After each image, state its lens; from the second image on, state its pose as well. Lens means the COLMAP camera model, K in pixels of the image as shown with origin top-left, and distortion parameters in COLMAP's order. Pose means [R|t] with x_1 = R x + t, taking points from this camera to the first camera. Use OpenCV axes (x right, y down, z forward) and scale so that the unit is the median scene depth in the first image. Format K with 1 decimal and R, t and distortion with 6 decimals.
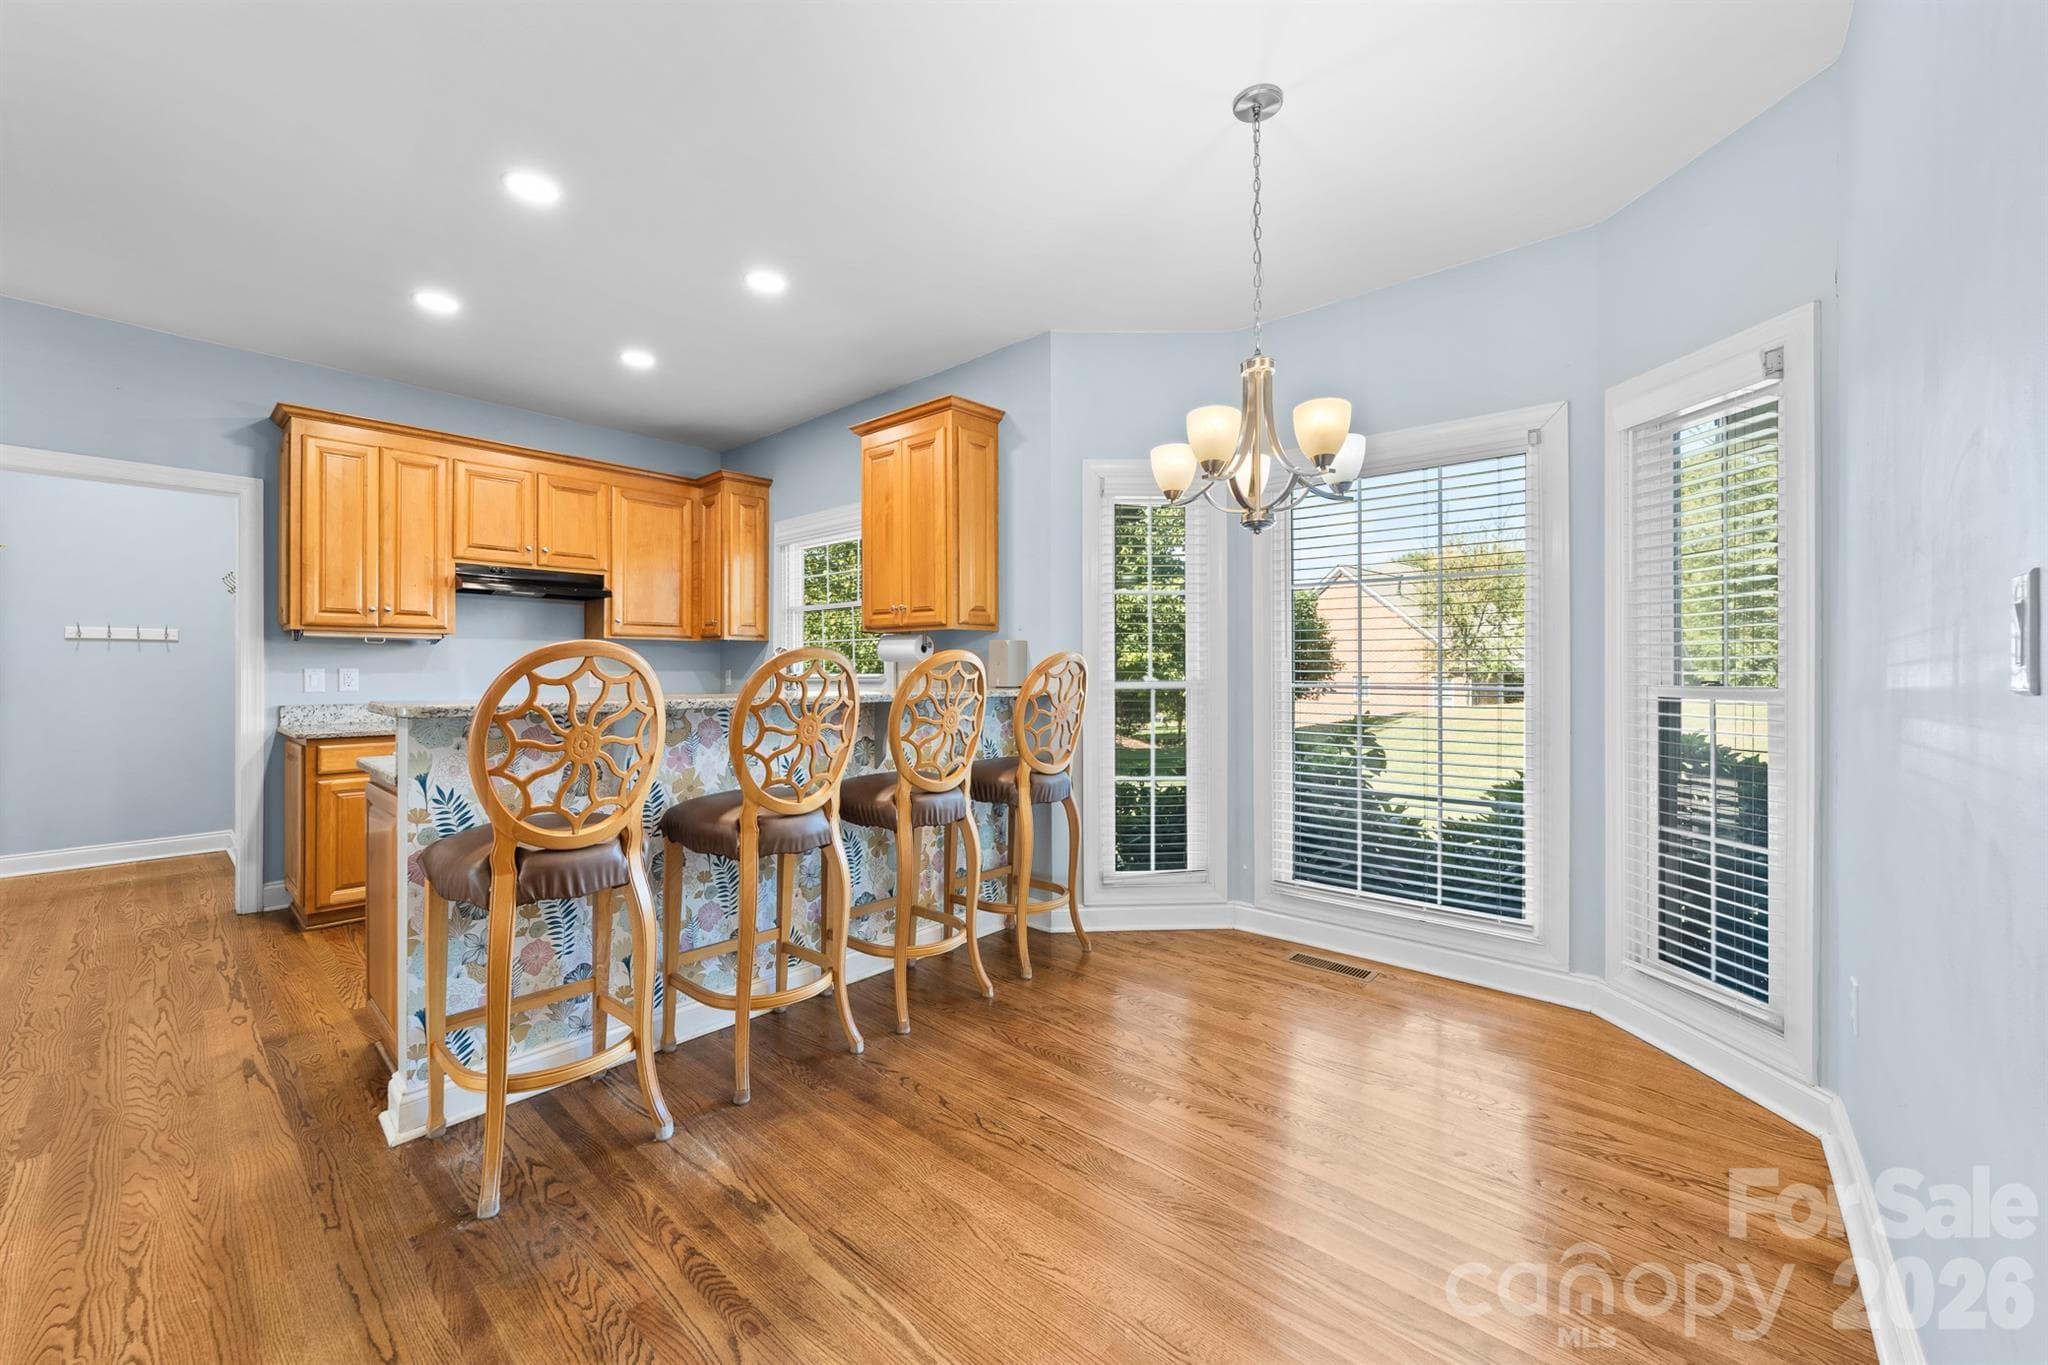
lens RADIAL K [[781.9, 0, 1003.5], [0, 781.9, 674.1], [0, 0, 1]] dist [0.001318, 0.000229]
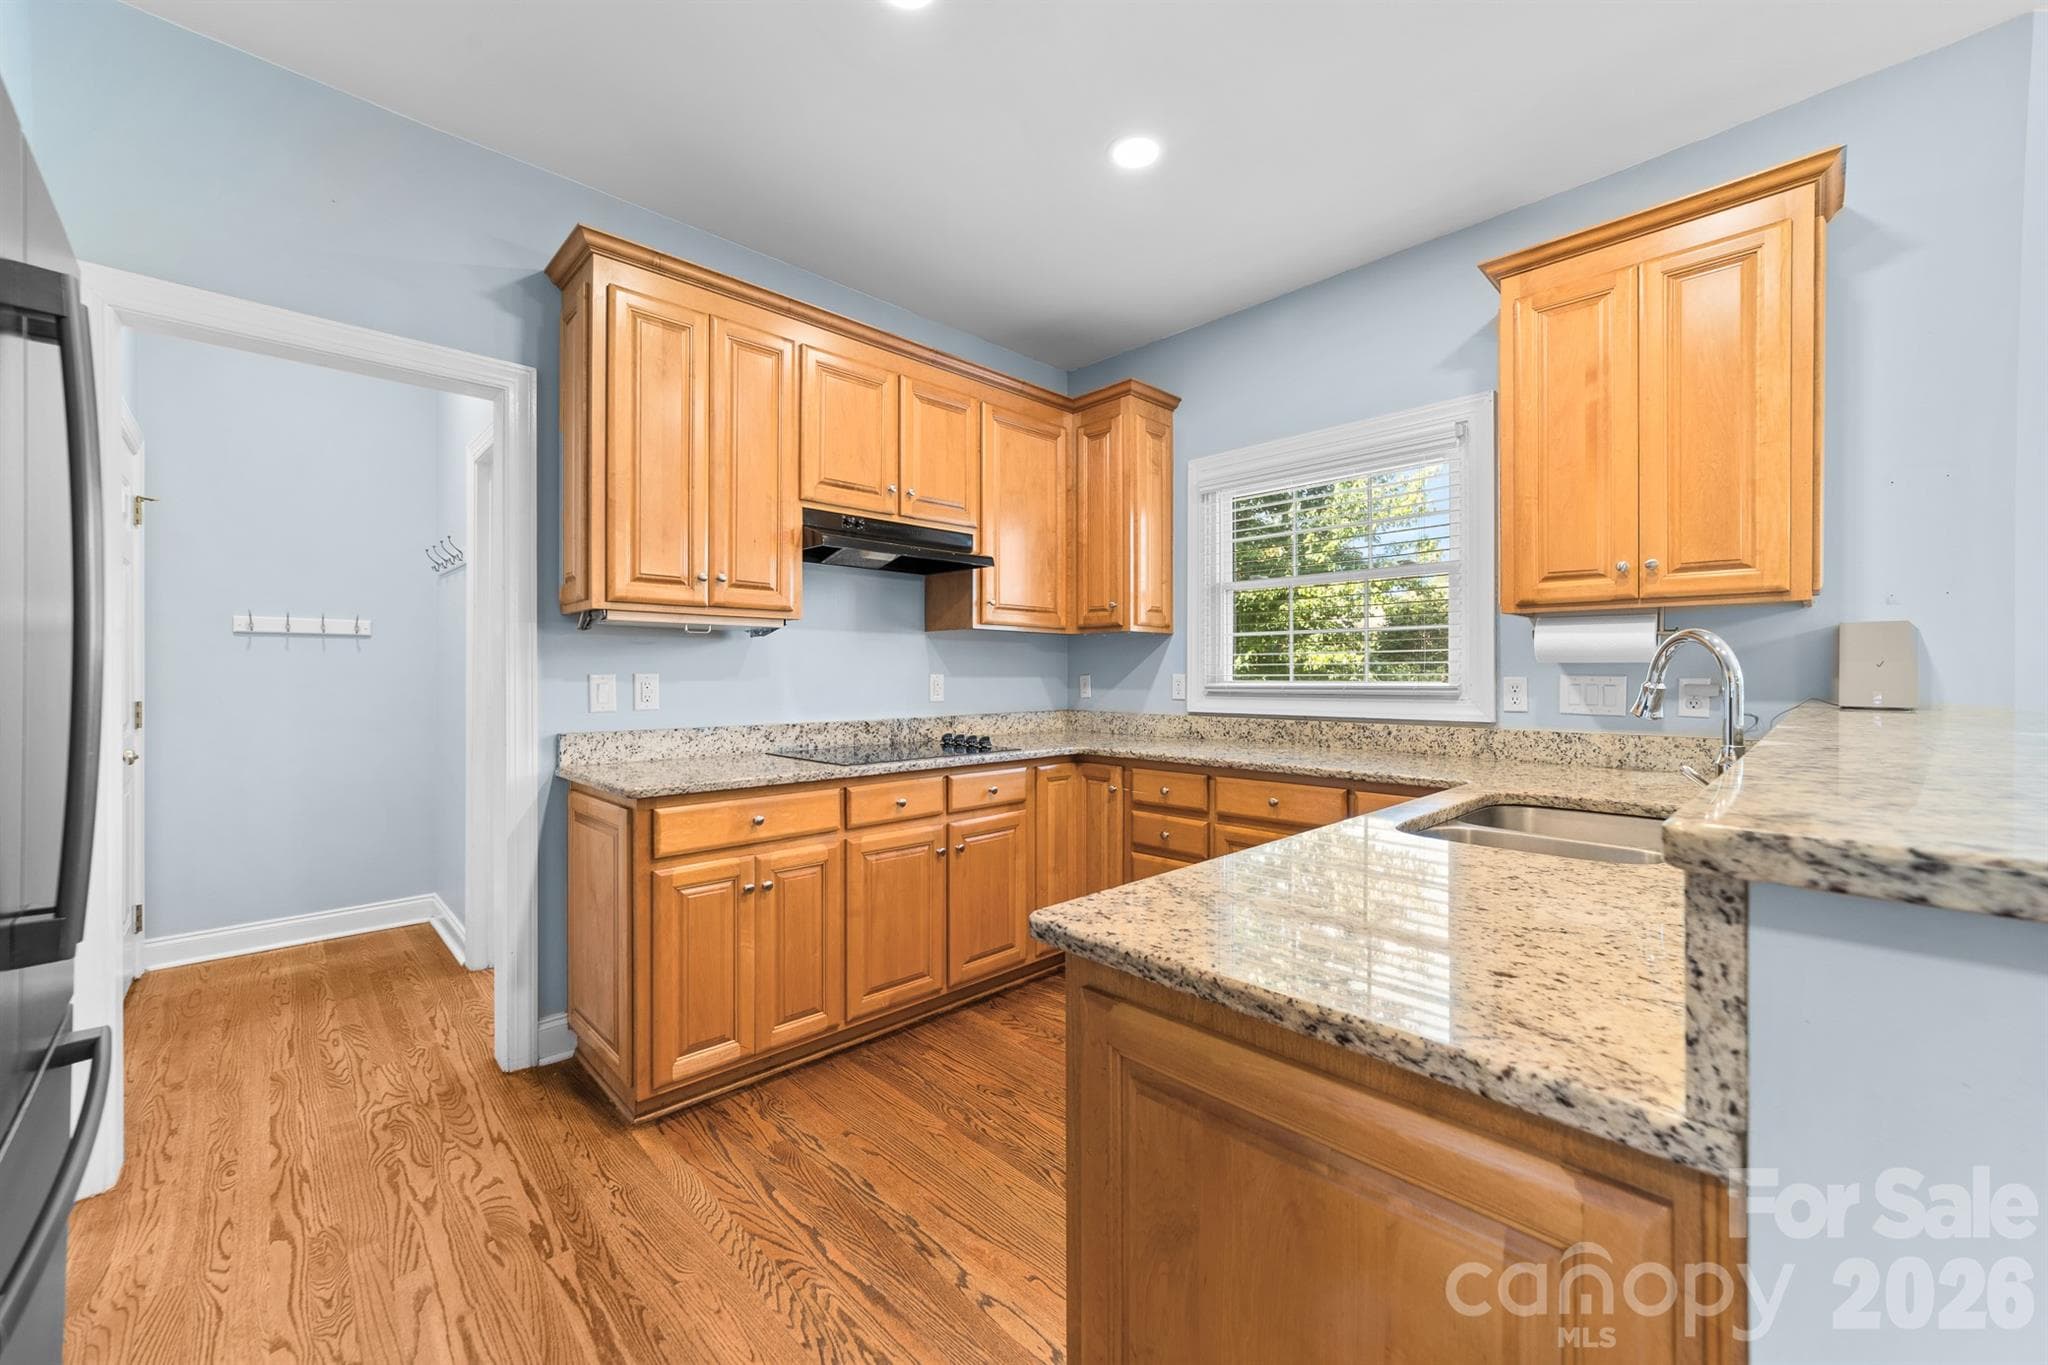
lens RADIAL K [[794.3, 0, 1024.0], [0, 794.3, 682.5], [0, 0, 1]] dist [-0.002105, 0.000089]
pose [[0.997200, 0.001520, -0.074760, -0.480635], [-0.001246, 0.999992, 0.003708, -0.003163], [0.074765, -0.003605, 0.997195, 0.376109]]
